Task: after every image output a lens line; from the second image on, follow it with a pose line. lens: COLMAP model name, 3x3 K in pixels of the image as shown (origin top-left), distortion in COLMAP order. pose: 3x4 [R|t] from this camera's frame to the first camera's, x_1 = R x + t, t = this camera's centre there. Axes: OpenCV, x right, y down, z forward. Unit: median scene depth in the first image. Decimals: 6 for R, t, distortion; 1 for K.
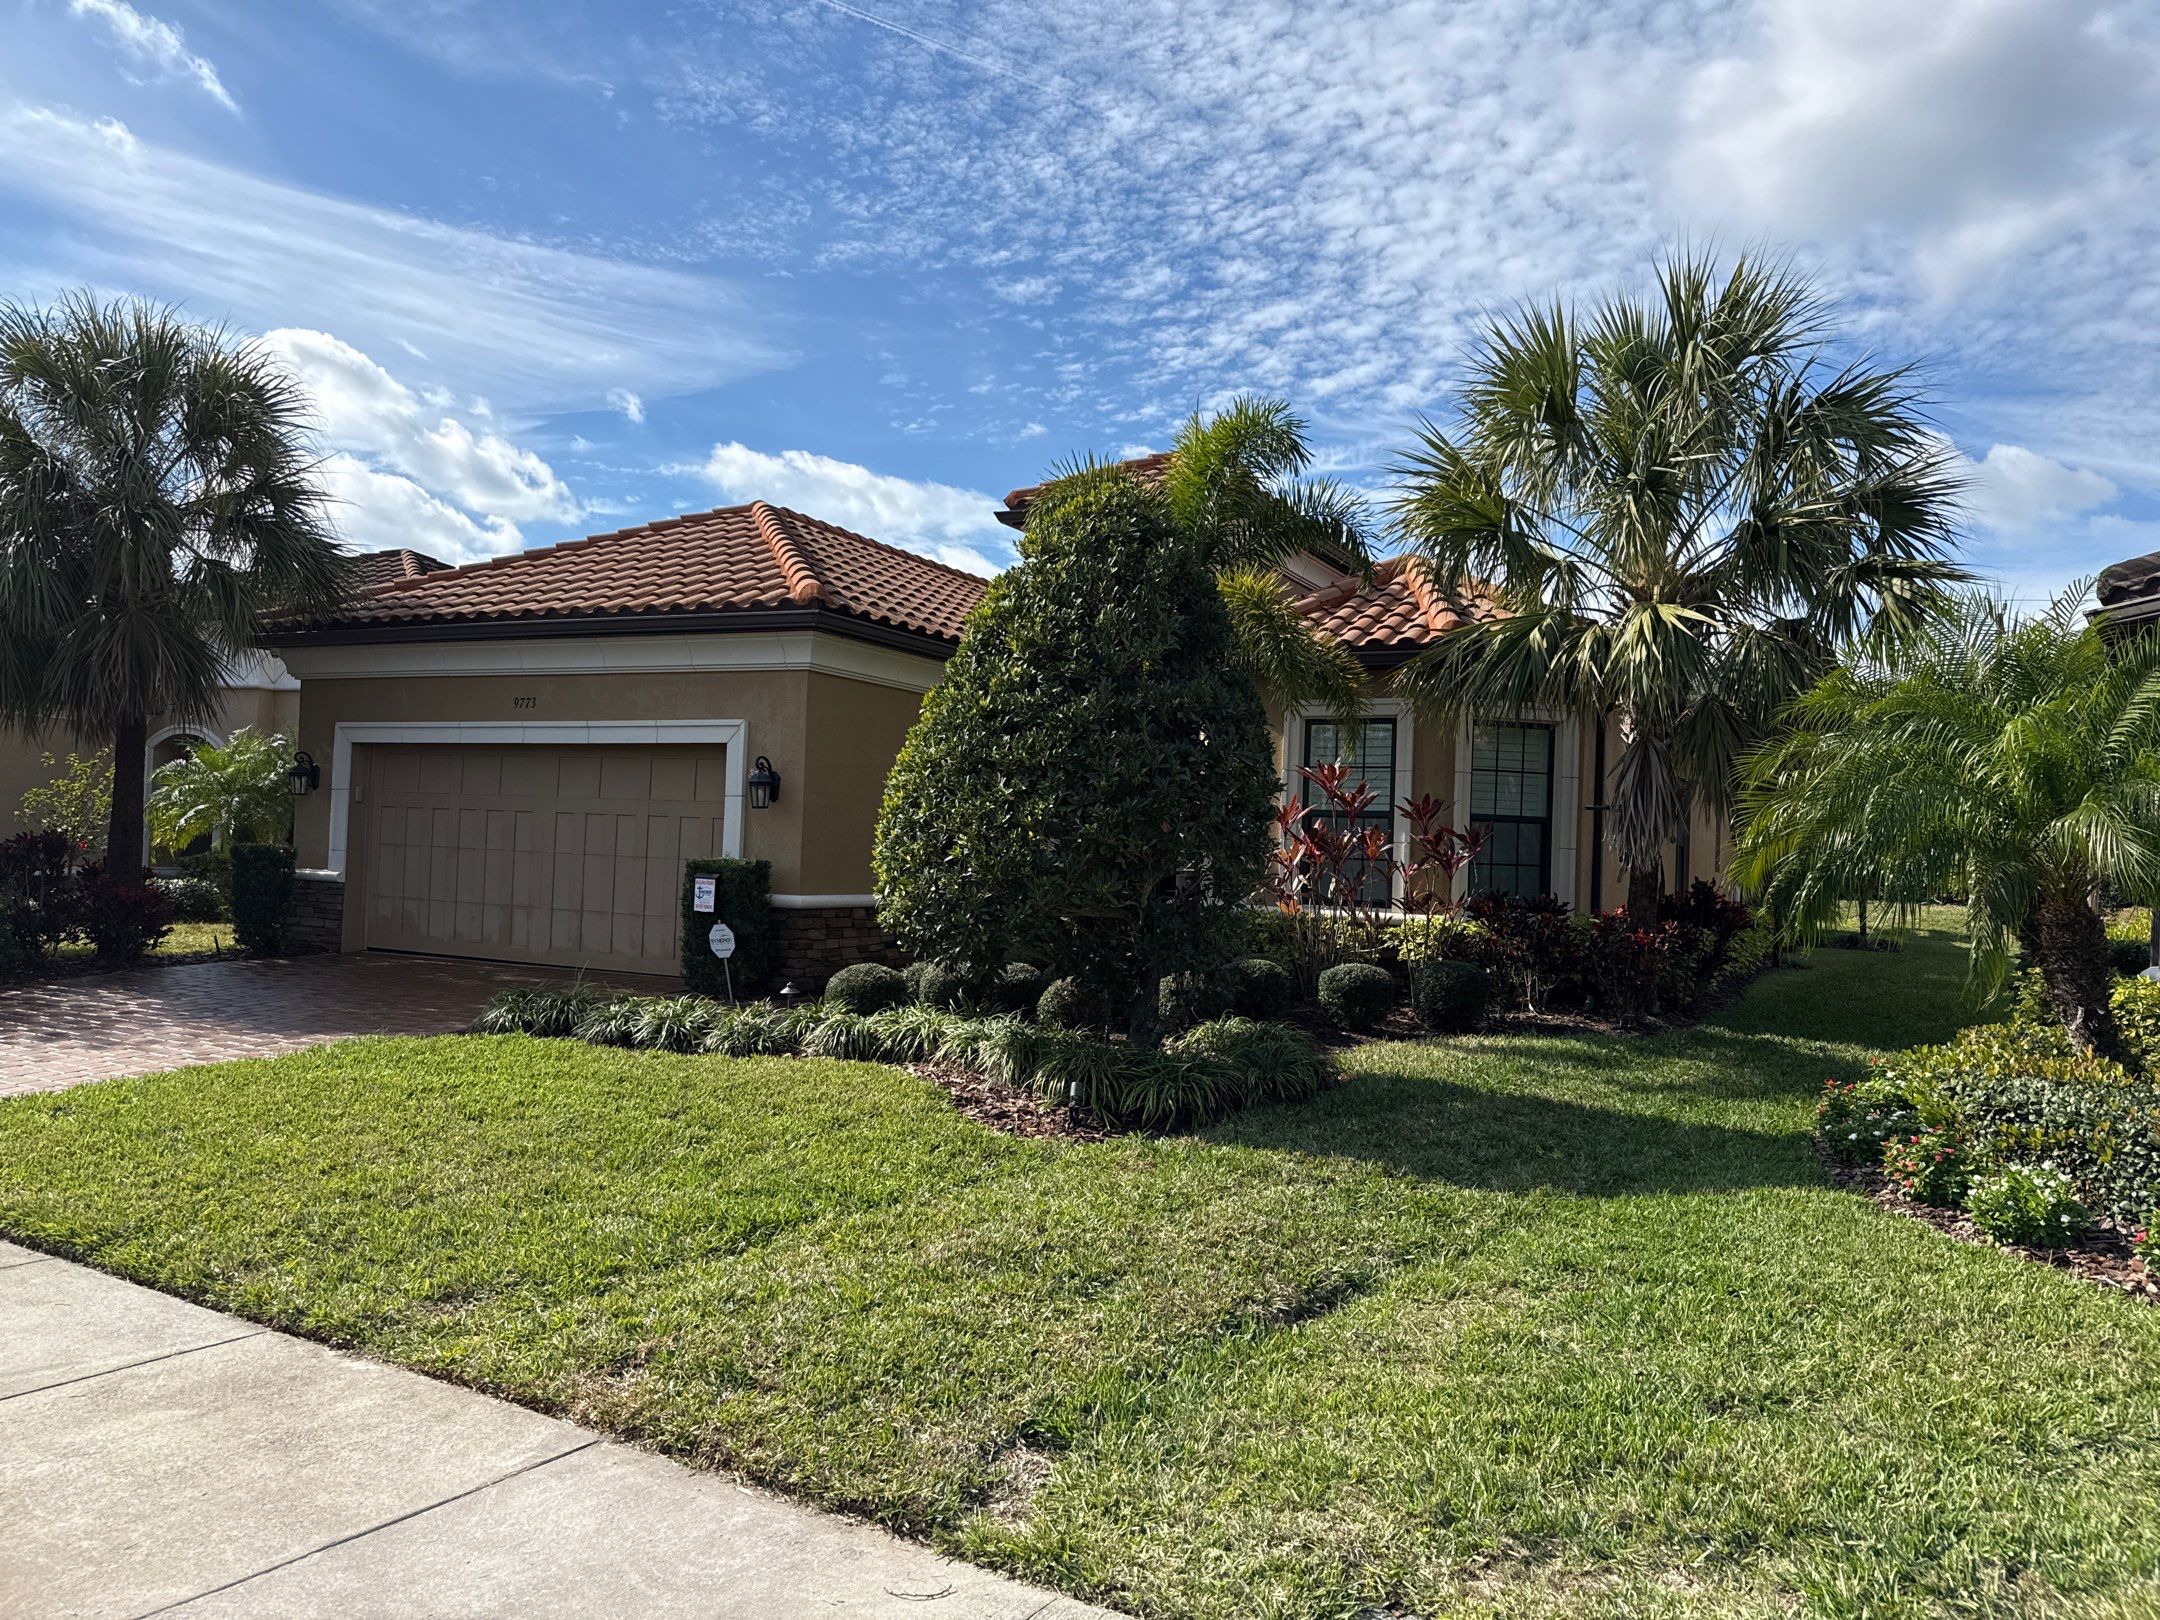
lens RADIAL K [[1487.5, 0, 1085.2], [0, 1487.5, 852.6], [0, 0, 1]] dist [0.183885, -0.279587]
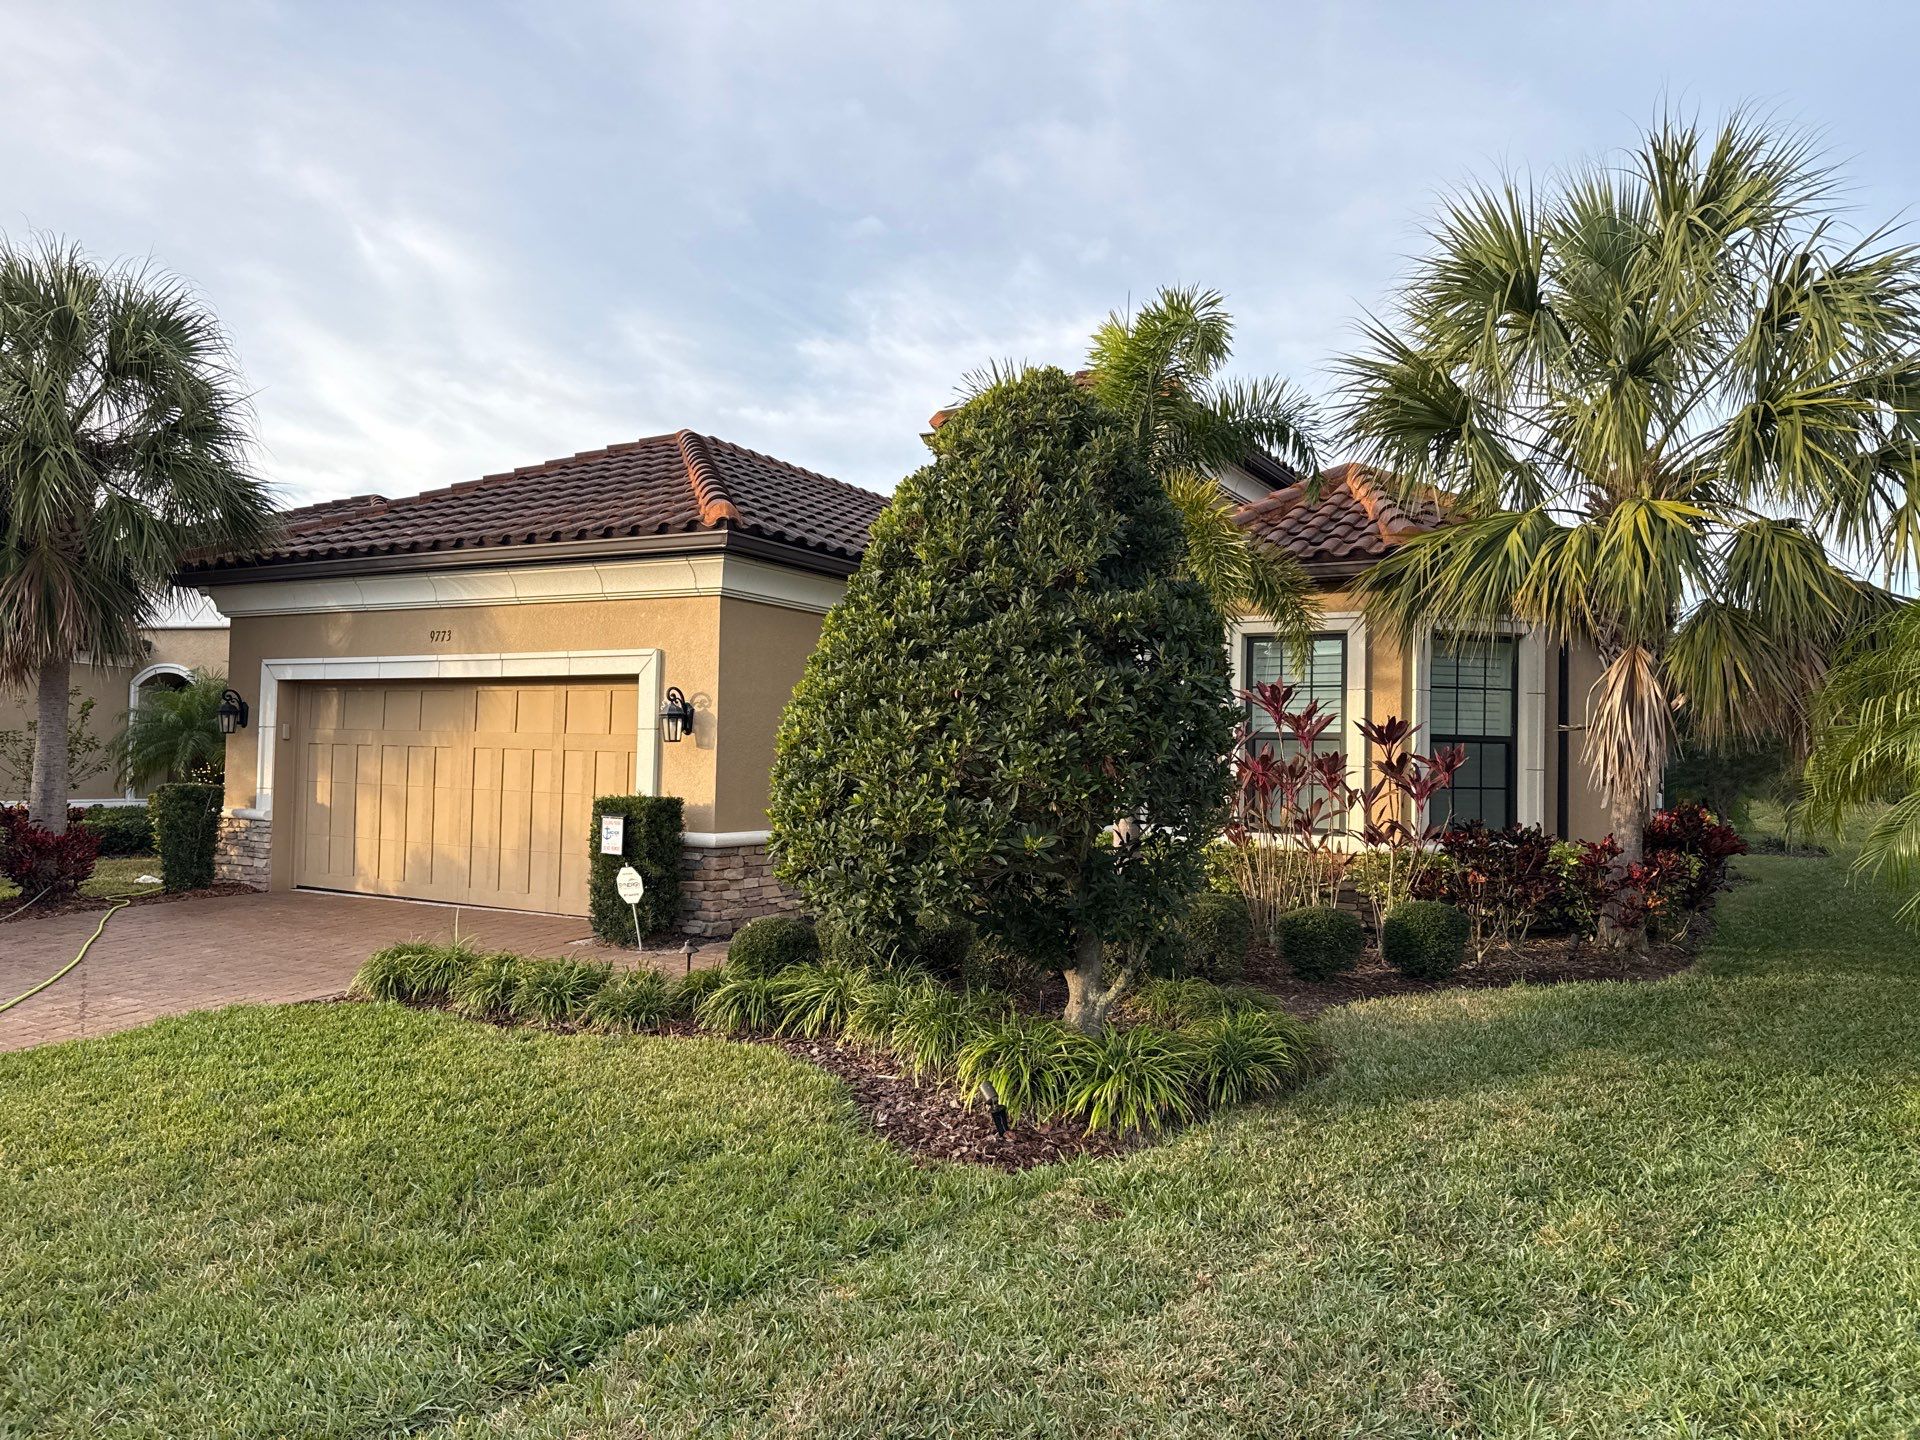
lens RADIAL K [[1333.6, 0, 963.8], [0, 1333.6, 730.1], [0, 0, 1]] dist [0.003760, -0.000926]
pose [[0.998696, -0.015550, -0.048630, 0.007342], [0.014523, 0.999665, -0.021402, -0.016154], [0.048947, 0.020668, 0.998588, 0.171042]]
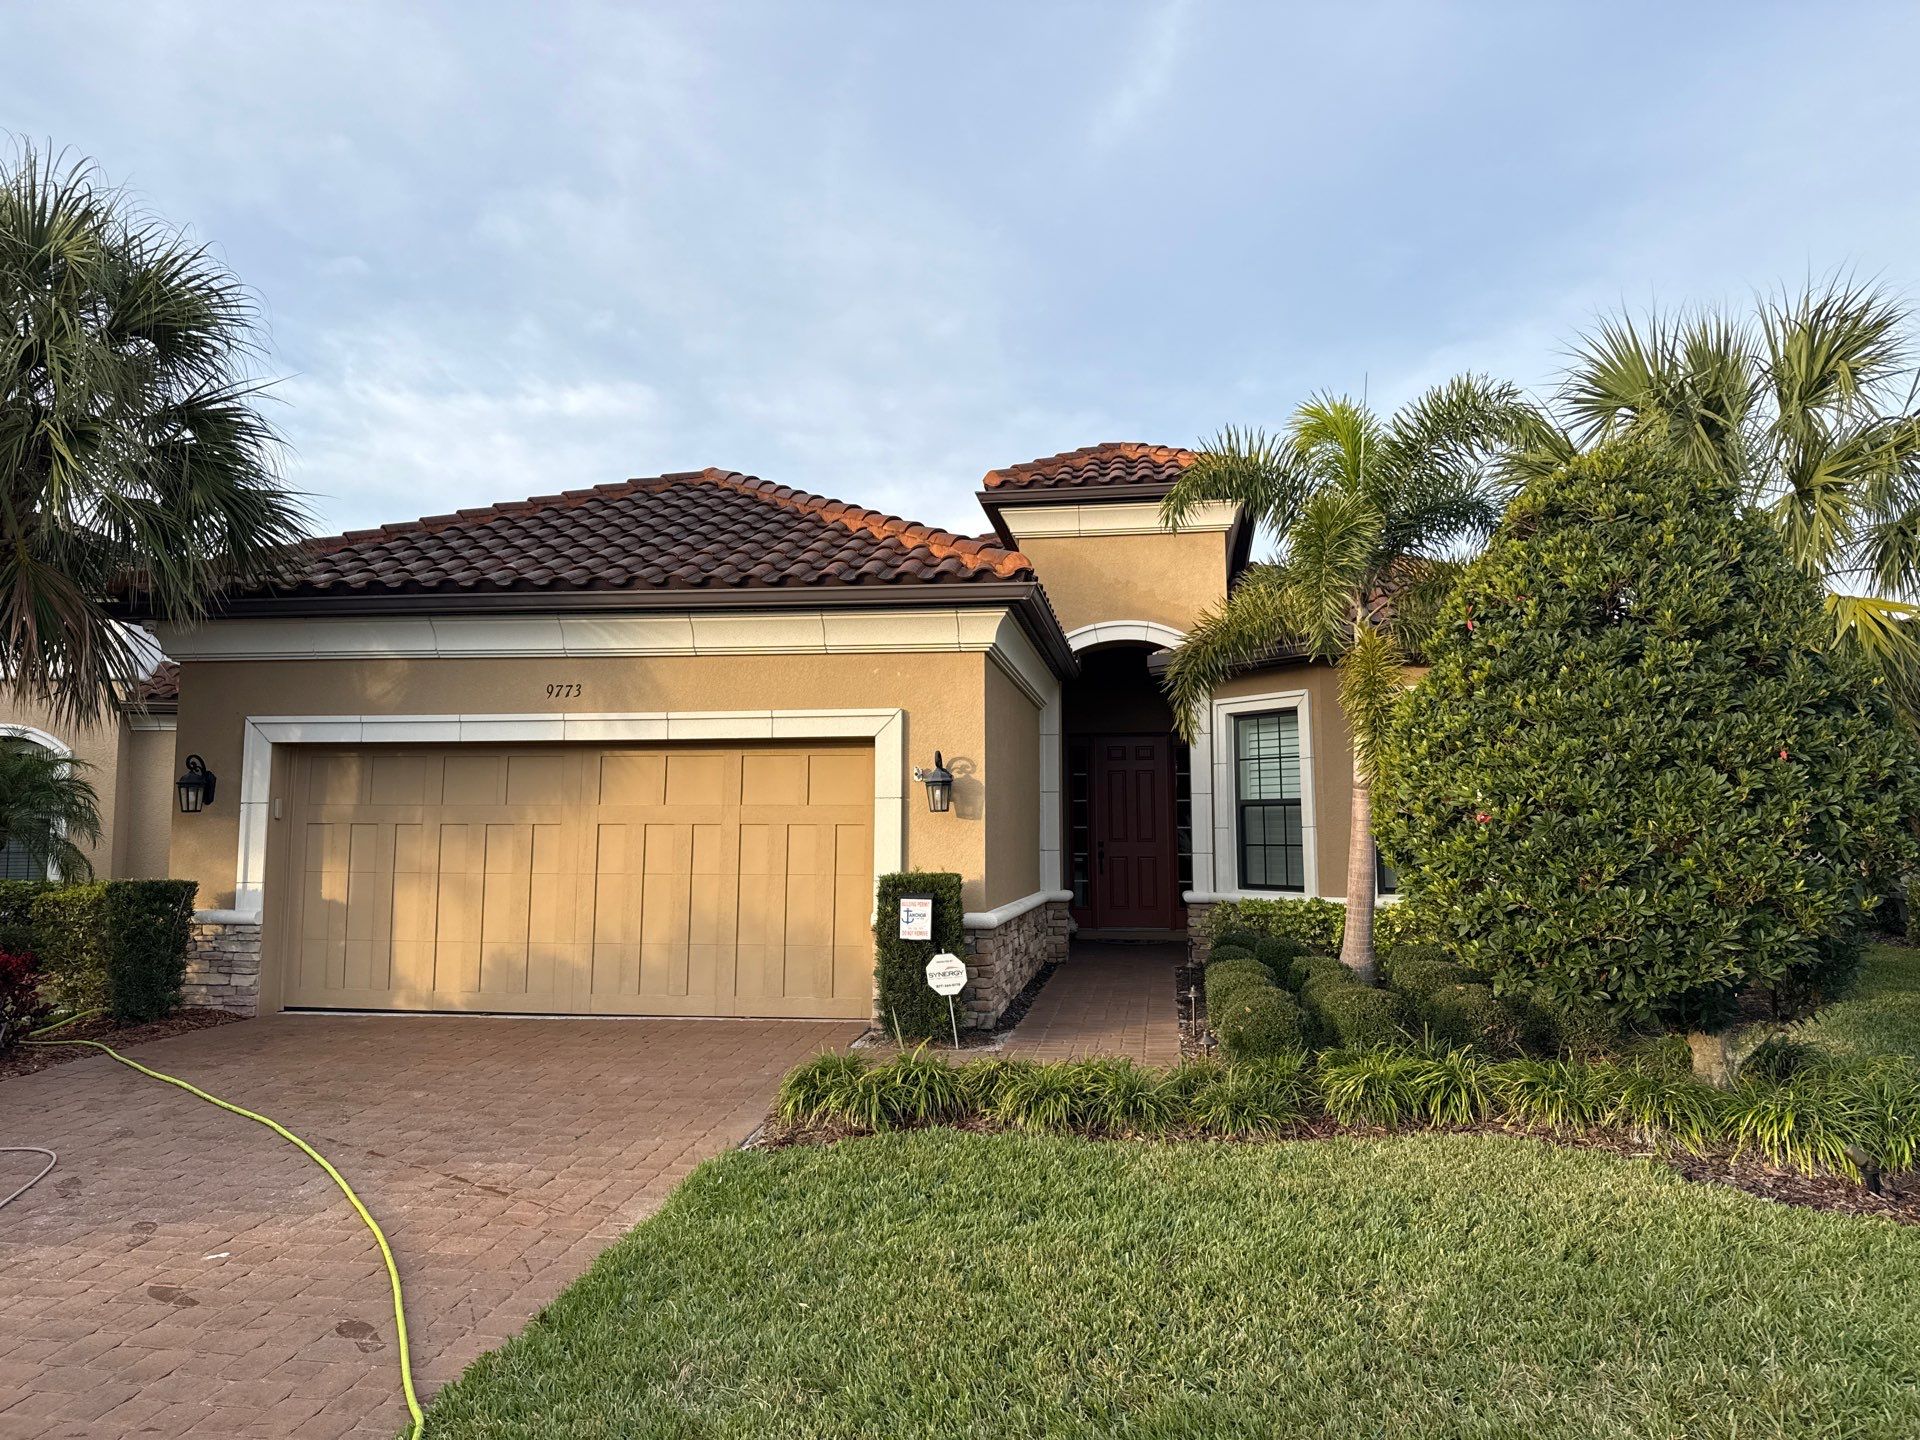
lens RADIAL K [[1310.4, 0, 967.6], [0, 1310.4, 706.1], [0, 0, 1]] dist [0.091235, -0.110689]
pose [[0.950673, -0.002963, 0.310182, -0.433096], [0.031069, 0.995836, -0.085708, -0.024851], [-0.308636, 0.091117, 0.946806, 0.282246]]
